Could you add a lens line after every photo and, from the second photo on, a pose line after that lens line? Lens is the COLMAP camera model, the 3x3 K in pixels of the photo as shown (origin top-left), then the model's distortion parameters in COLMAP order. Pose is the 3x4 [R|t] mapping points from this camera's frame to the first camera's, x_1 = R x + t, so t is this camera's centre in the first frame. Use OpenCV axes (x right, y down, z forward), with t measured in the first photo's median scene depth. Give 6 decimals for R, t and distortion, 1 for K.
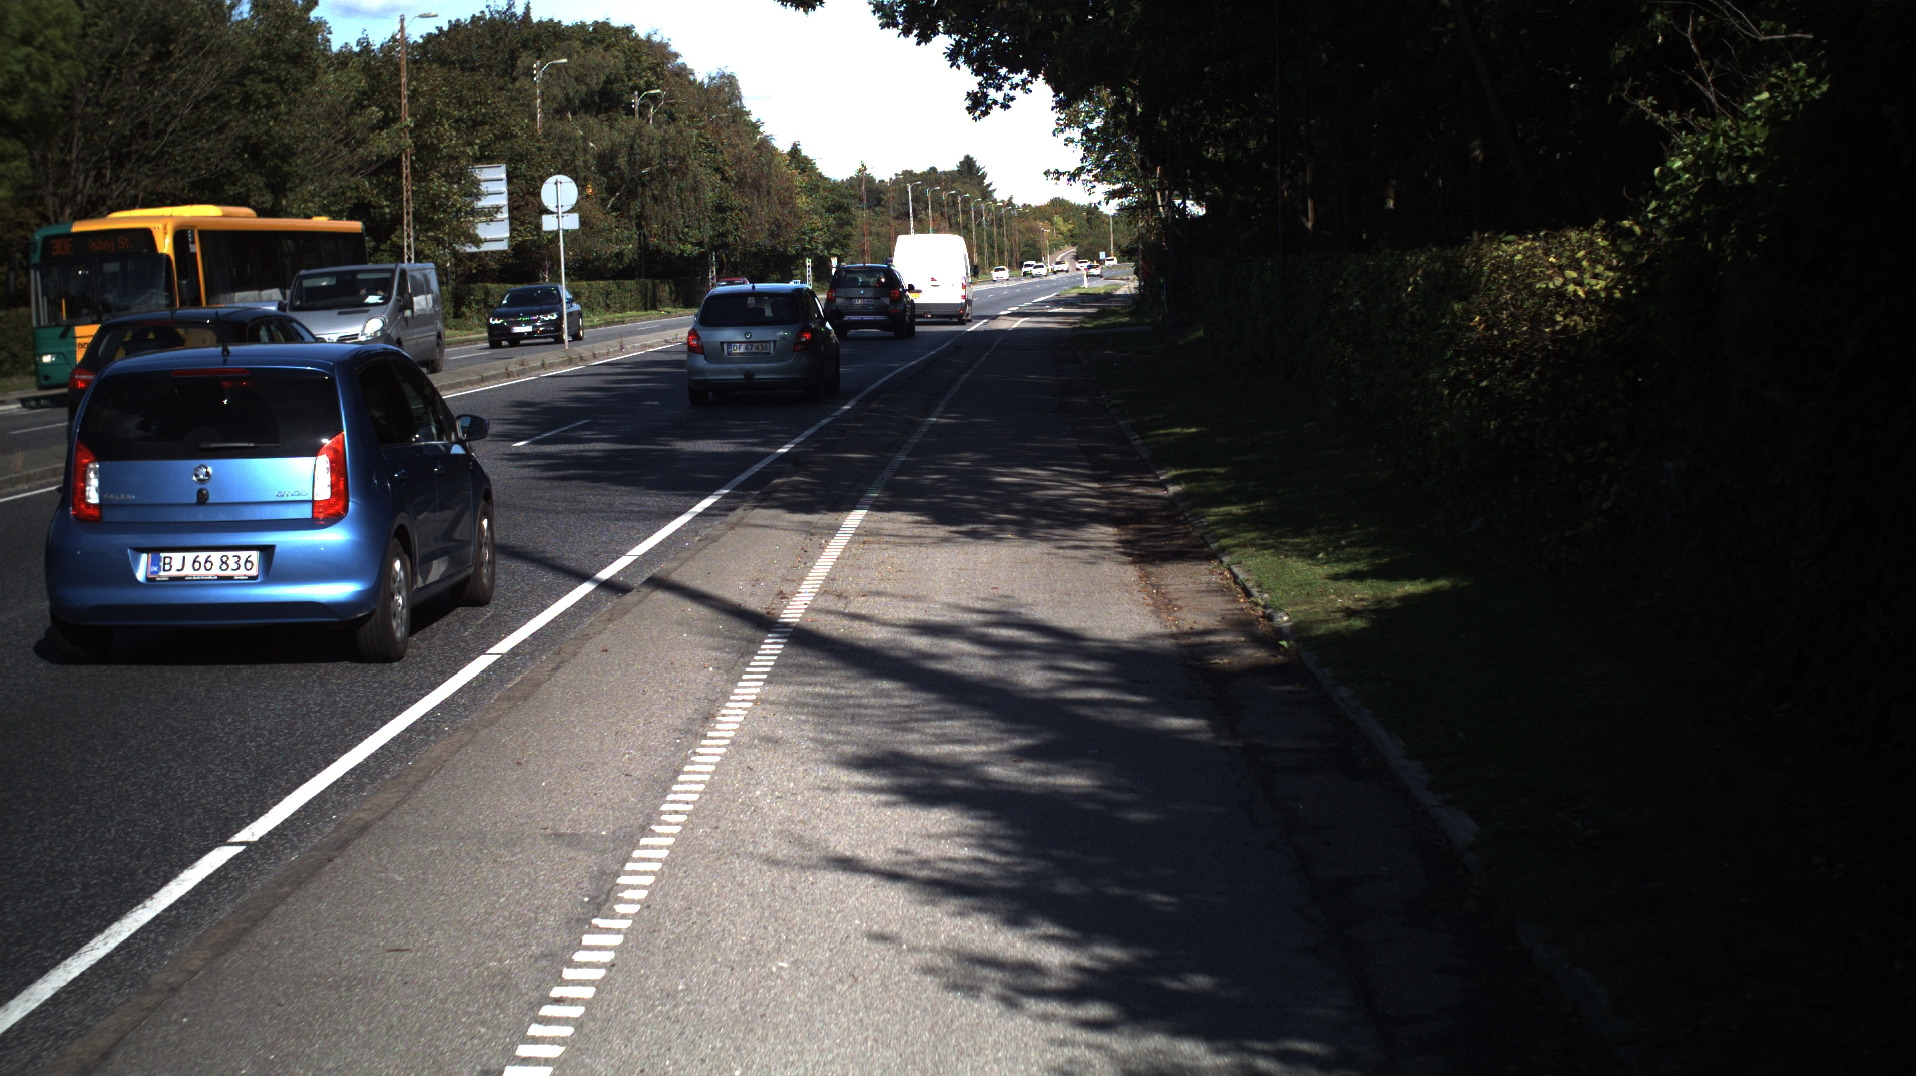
lens RADIAL K [[1723.8, 0, 958.0], [0, 1723.8, 538.0], [0, 0, 1]] dist [-0.074493, 0.009231]
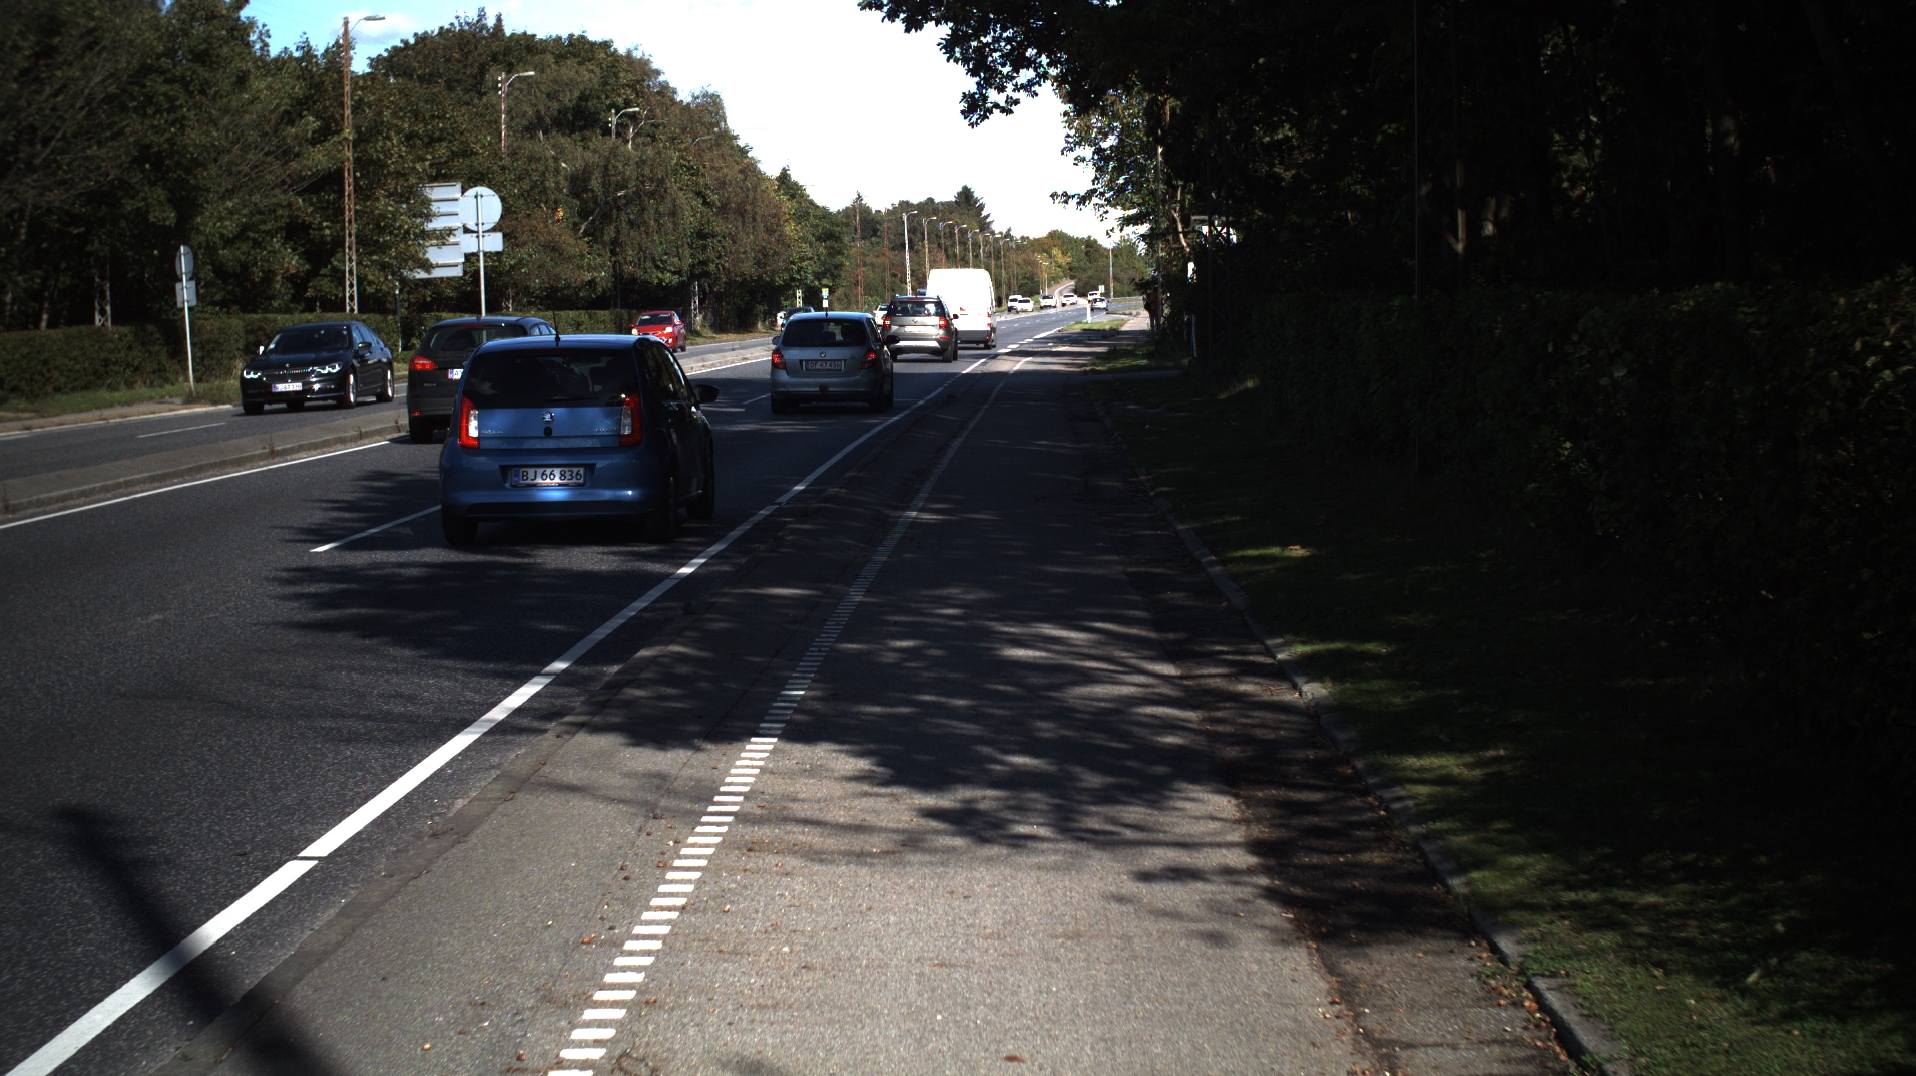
lens RADIAL K [[1715.9, 0, 958.4], [0, 1715.9, 558.7], [0, 0, 1]] dist [-0.071990, 0.006497]
pose [[0.999947, 0.009690, 0.003514, 0.000862], [-0.009669, 0.999936, -0.005890, -0.016783], [-0.003570, 0.005856, 0.999976, 0.103687]]
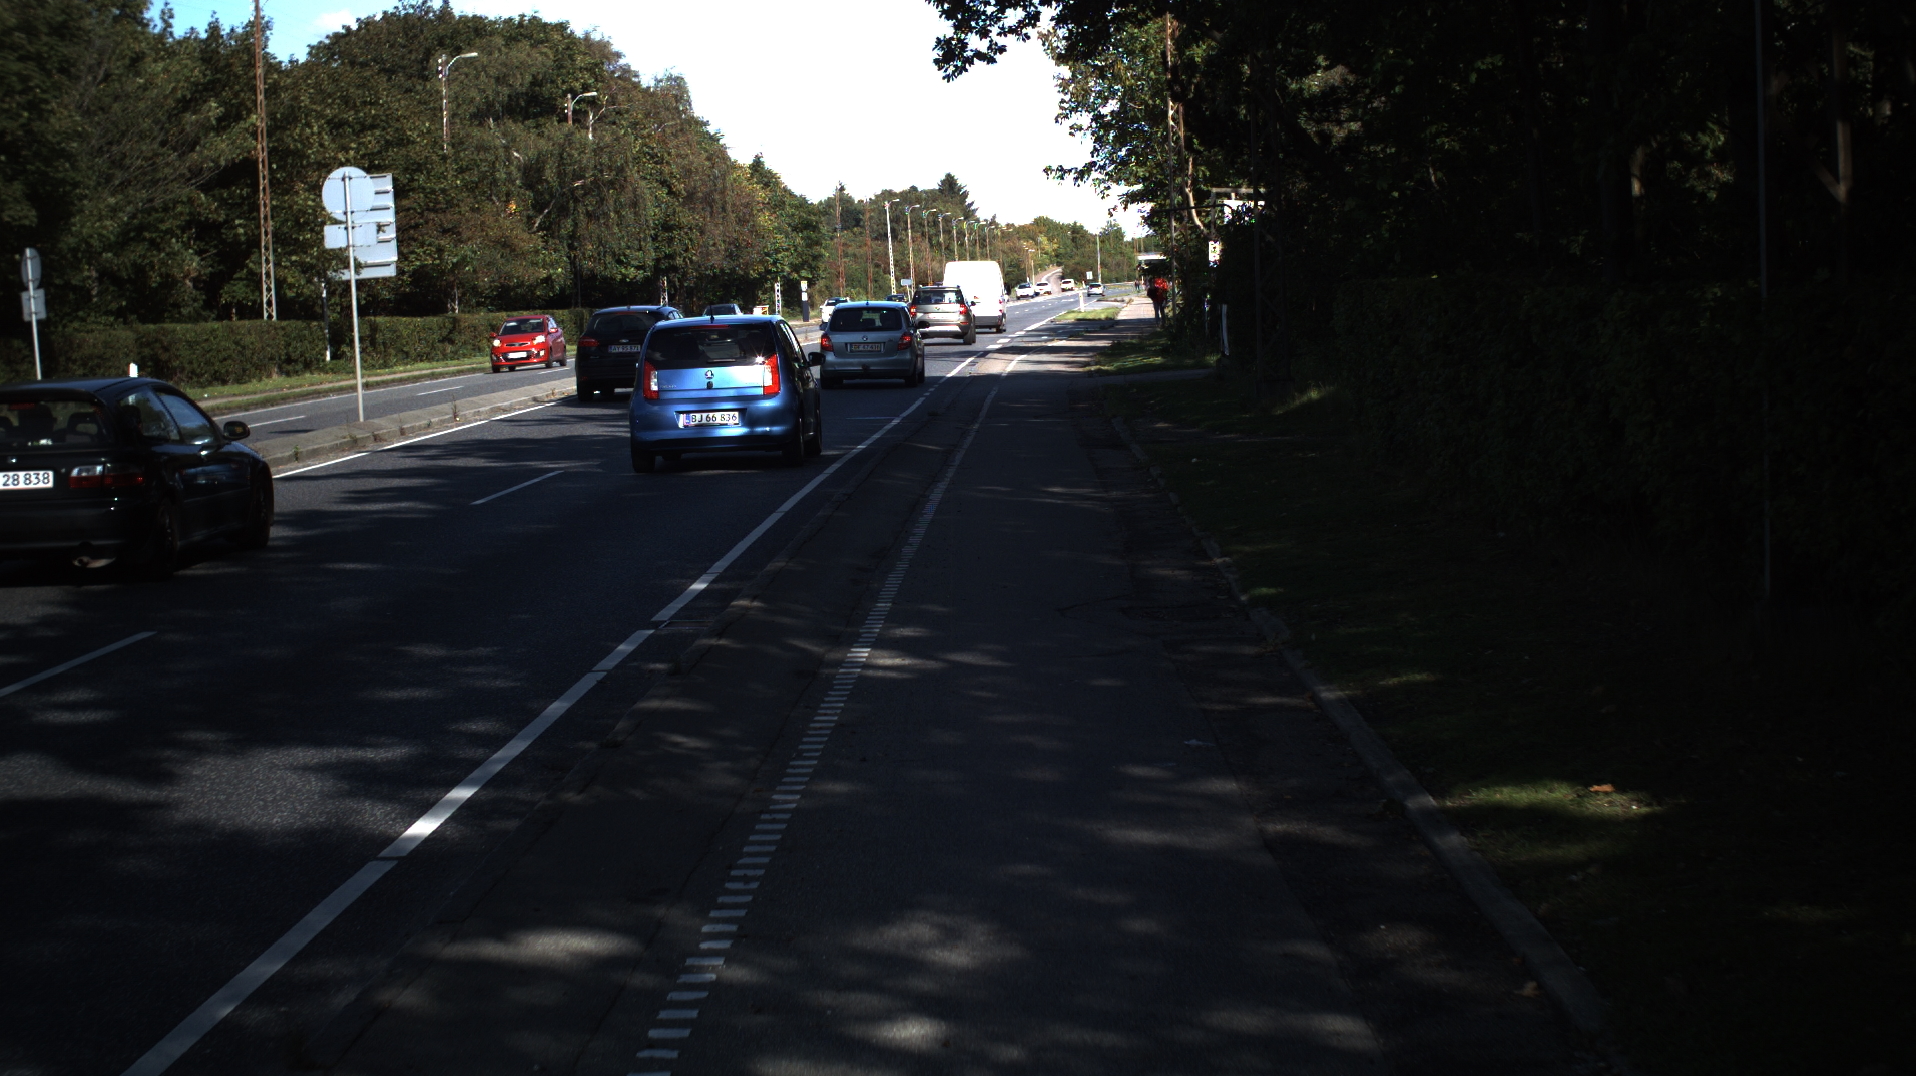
lens RADIAL K [[1709.4, 0, 958.0], [0, 1709.4, 538.0], [0, 0, 1]] dist [-0.069651, 0.000254]
pose [[0.999896, -0.011815, 0.008266, 0.002390], [0.011906, 0.999869, -0.010933, -0.033905], [-0.008136, 0.011030, 0.999906, 0.205943]]
